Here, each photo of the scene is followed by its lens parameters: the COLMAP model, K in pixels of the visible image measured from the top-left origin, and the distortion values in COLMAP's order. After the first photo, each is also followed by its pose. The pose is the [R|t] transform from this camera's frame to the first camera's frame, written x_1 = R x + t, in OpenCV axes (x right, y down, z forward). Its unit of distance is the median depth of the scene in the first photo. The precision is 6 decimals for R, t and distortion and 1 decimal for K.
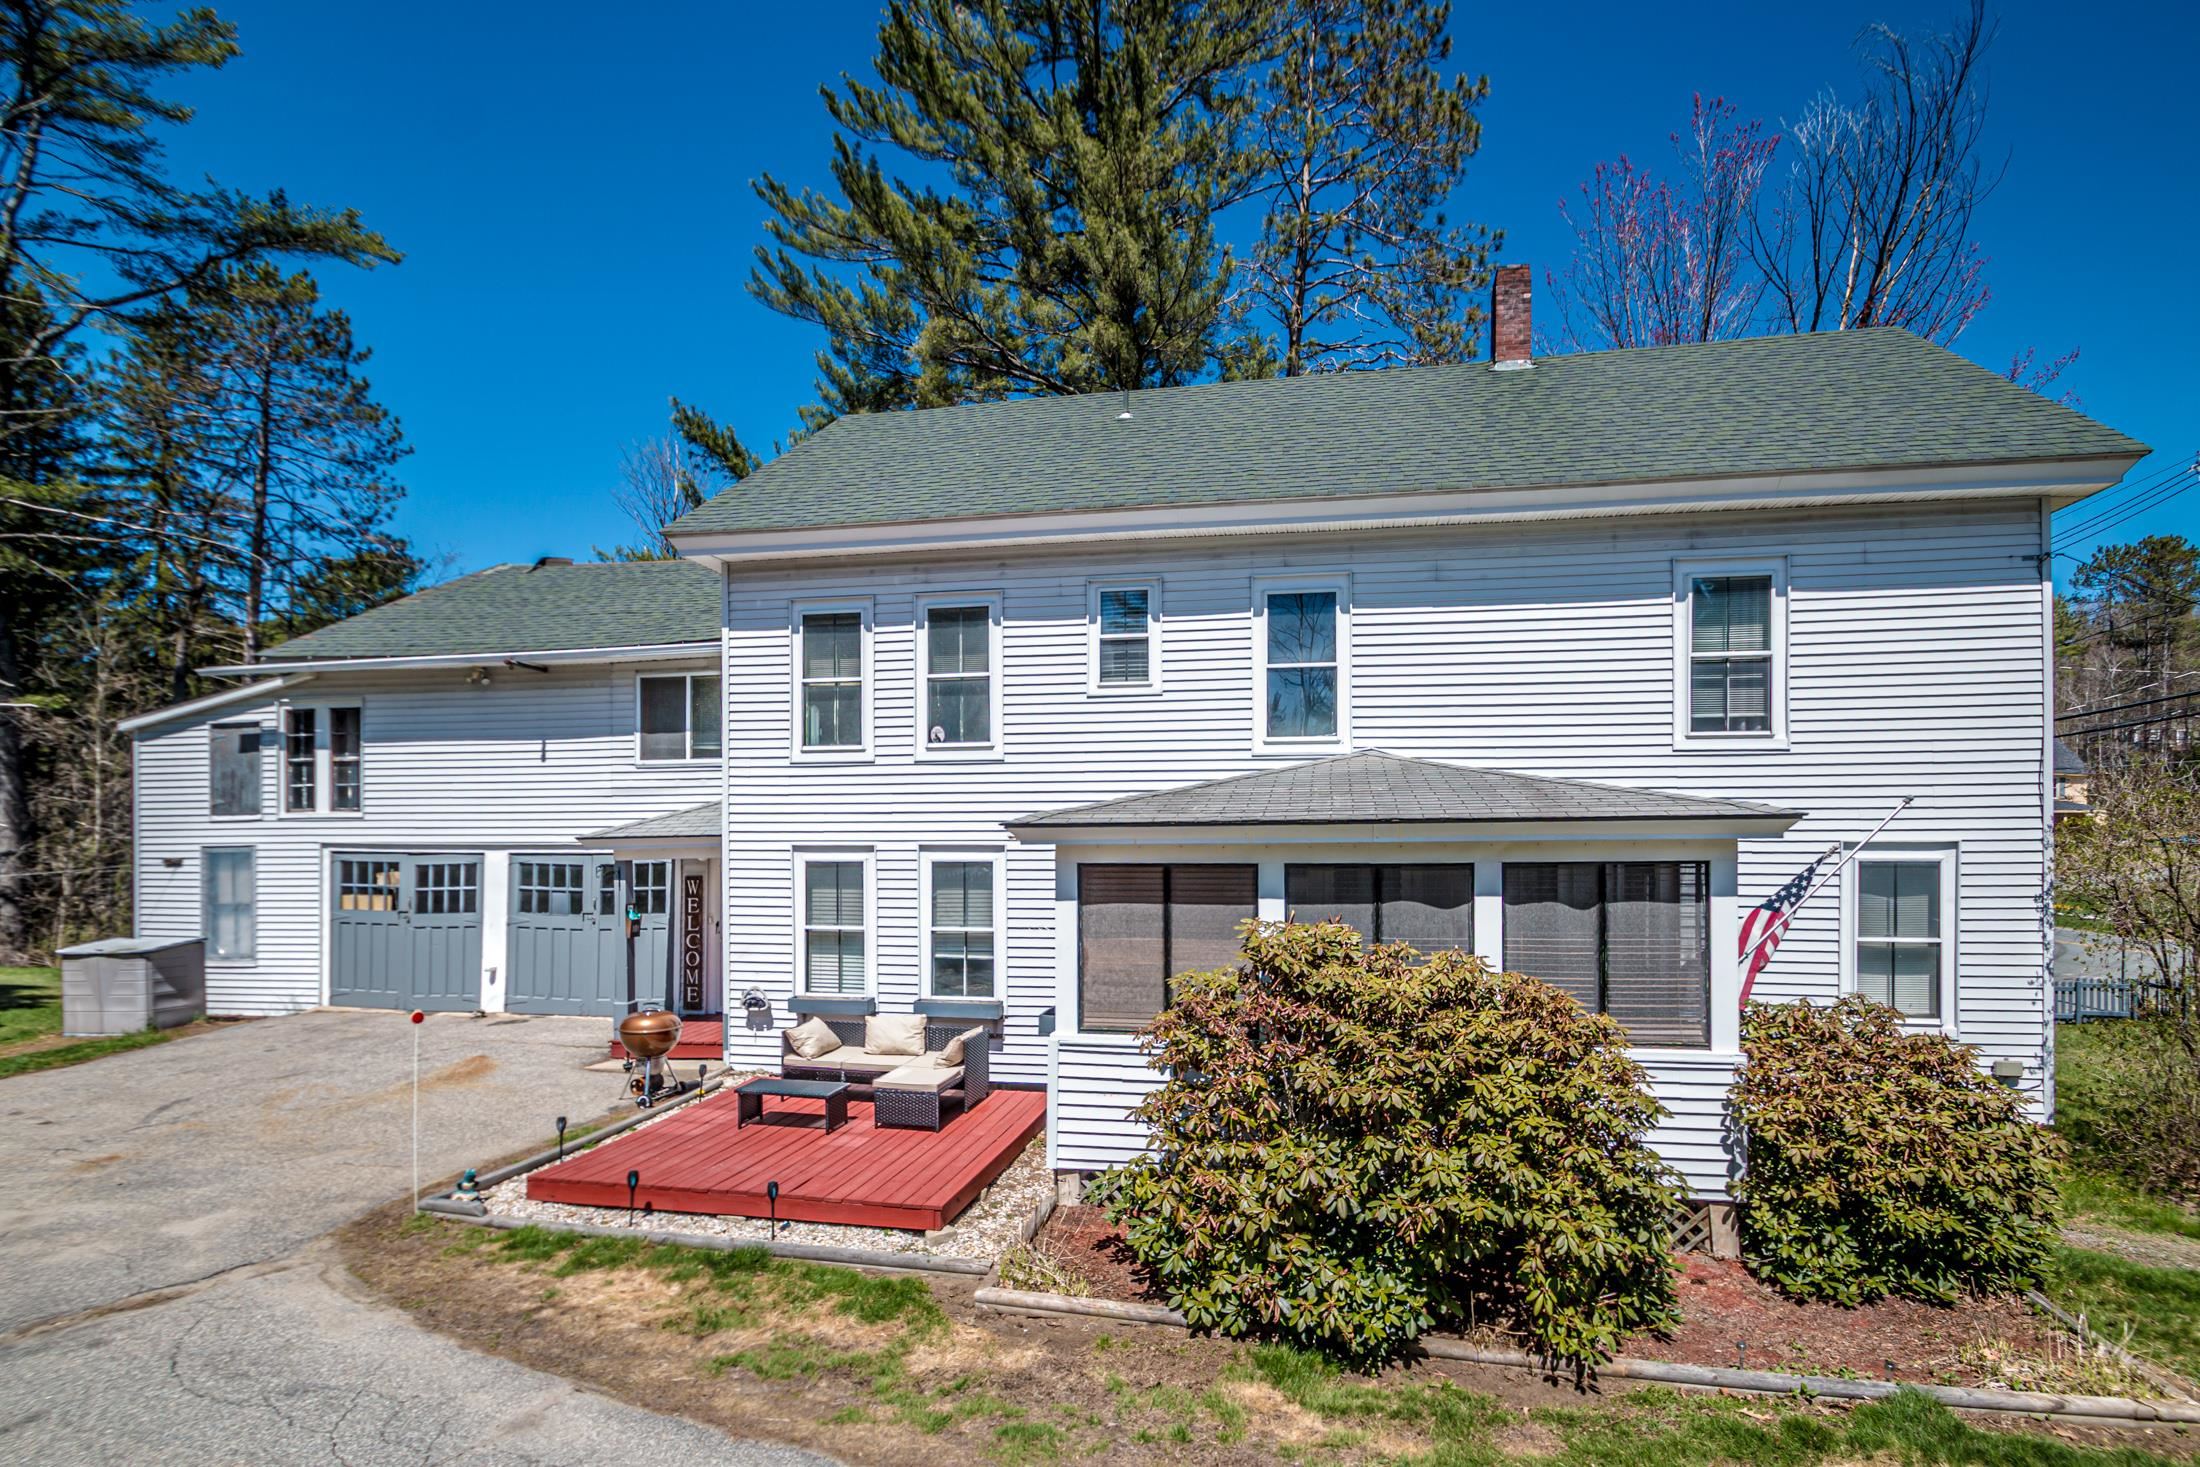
lens RADIAL K [[1095.1, 0, 1105.4], [0, 1095.1, 840.1], [0, 0, 1]] dist [0.000265, 0.000006]
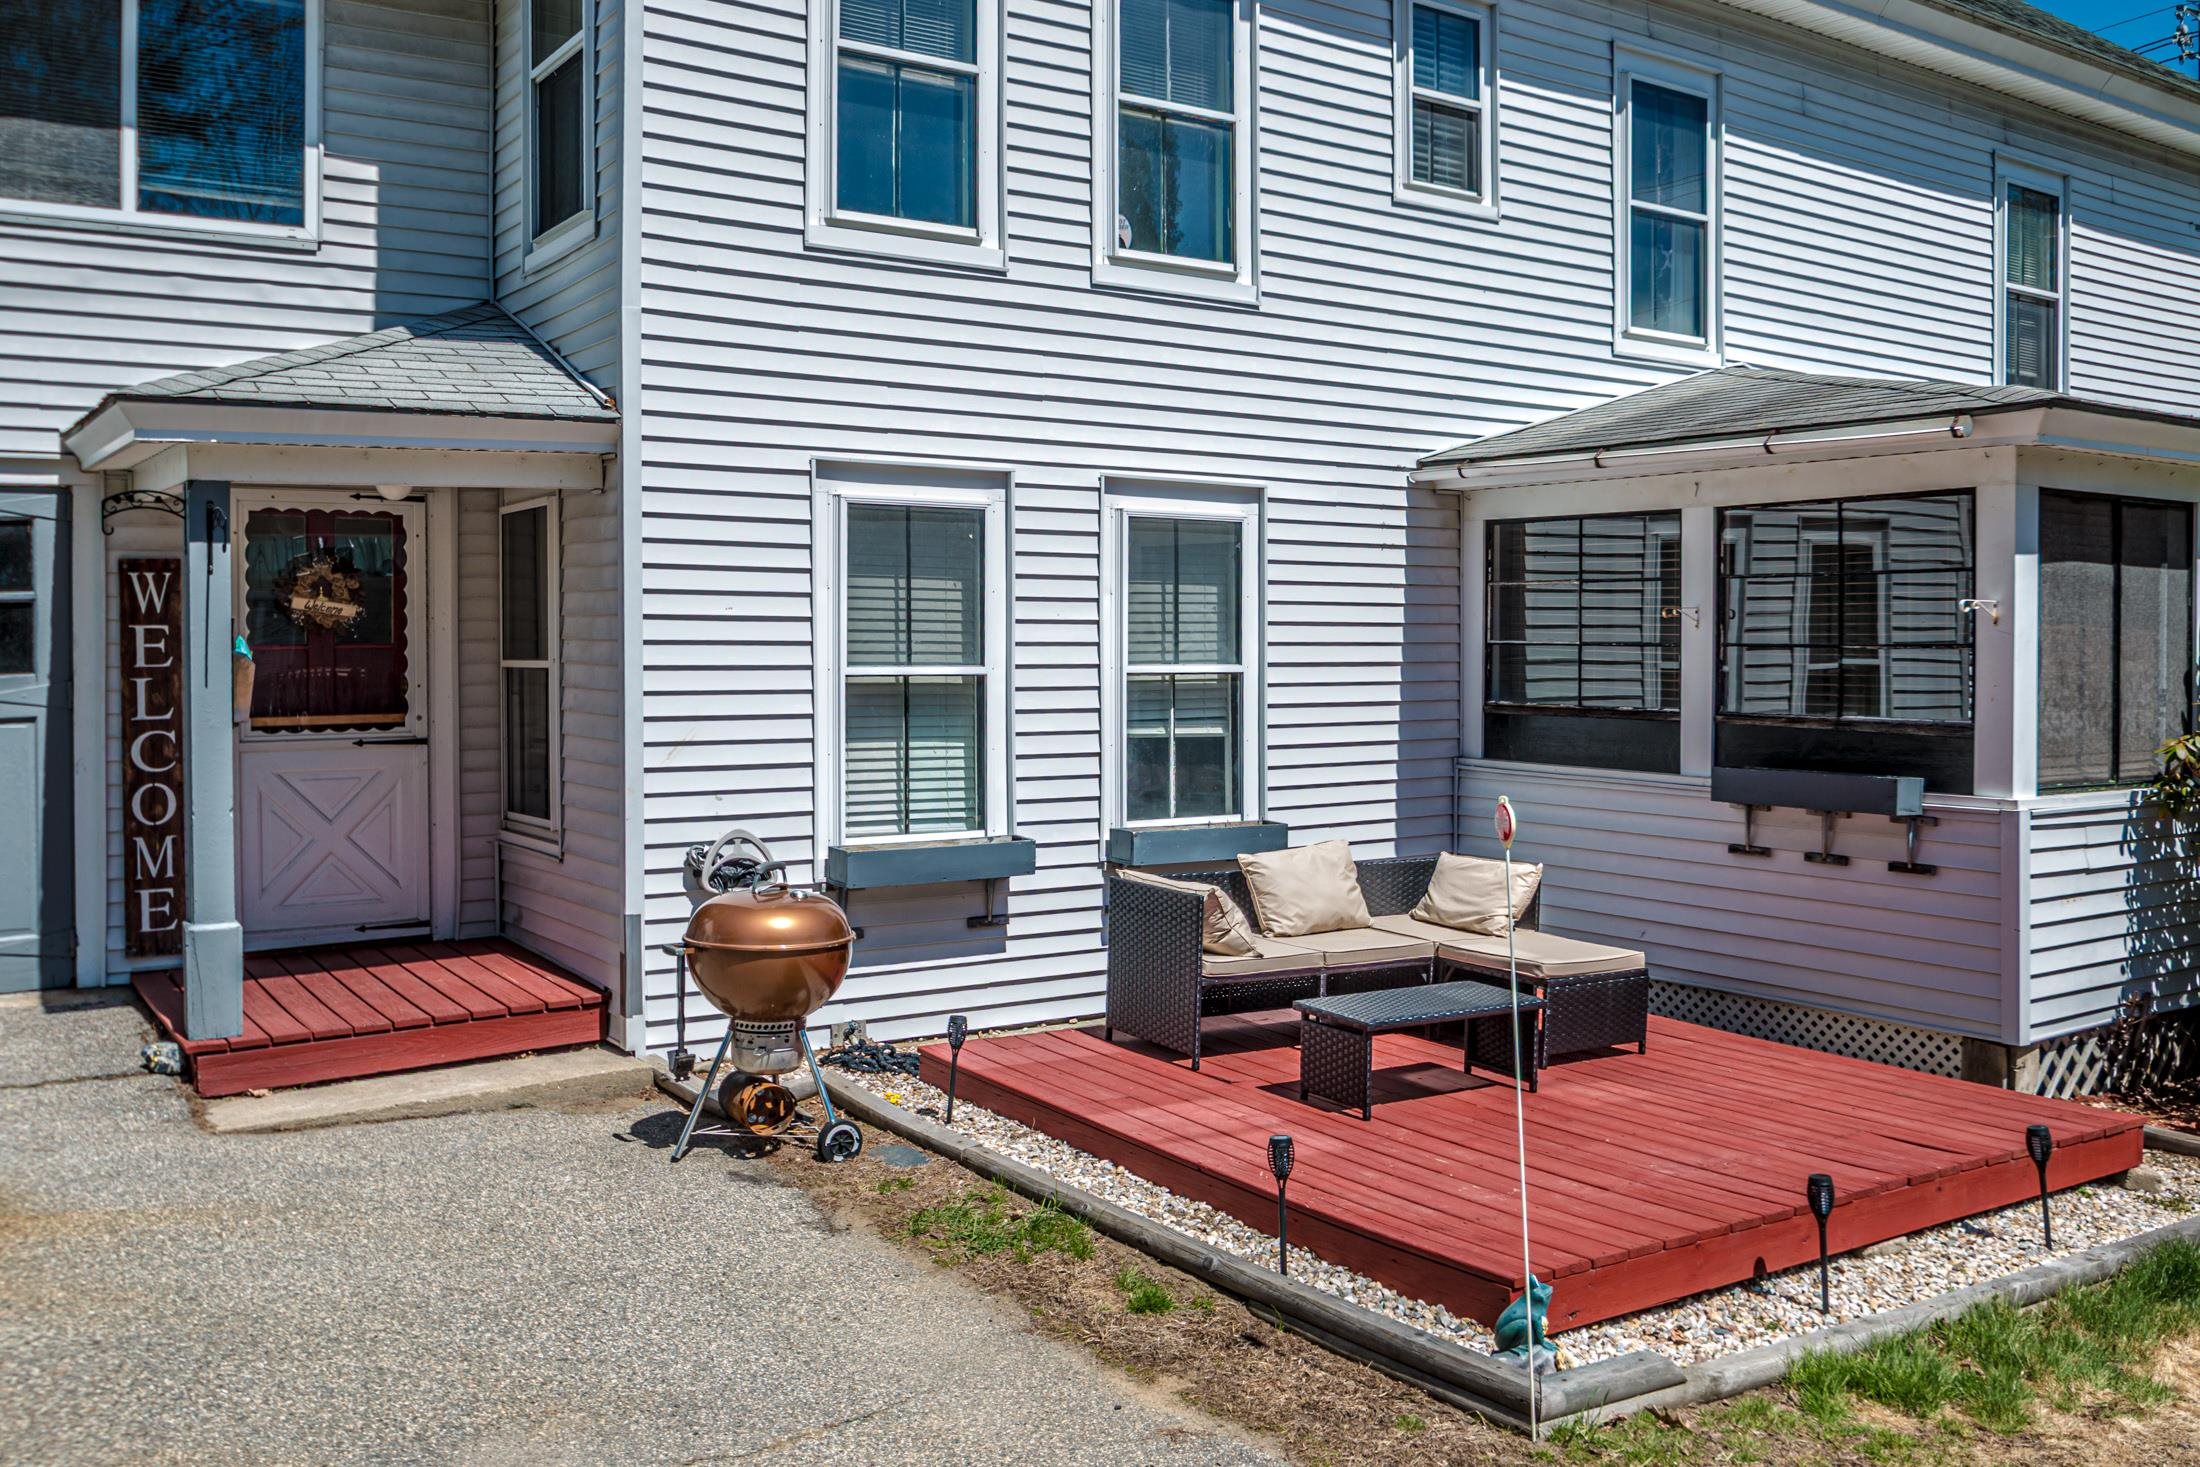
lens RADIAL K [[1867.4, 0, 1099.7], [0, 1867.4, 686.5], [0, 0, 1]] dist [-0.038677, -0.003667]
pose [[0.701706, -0.012568, 0.712355, -0.698213], [-0.003007, 0.999783, 0.020601, 0.071728], [-0.712460, -0.016598, 0.701517, 0.472865]]
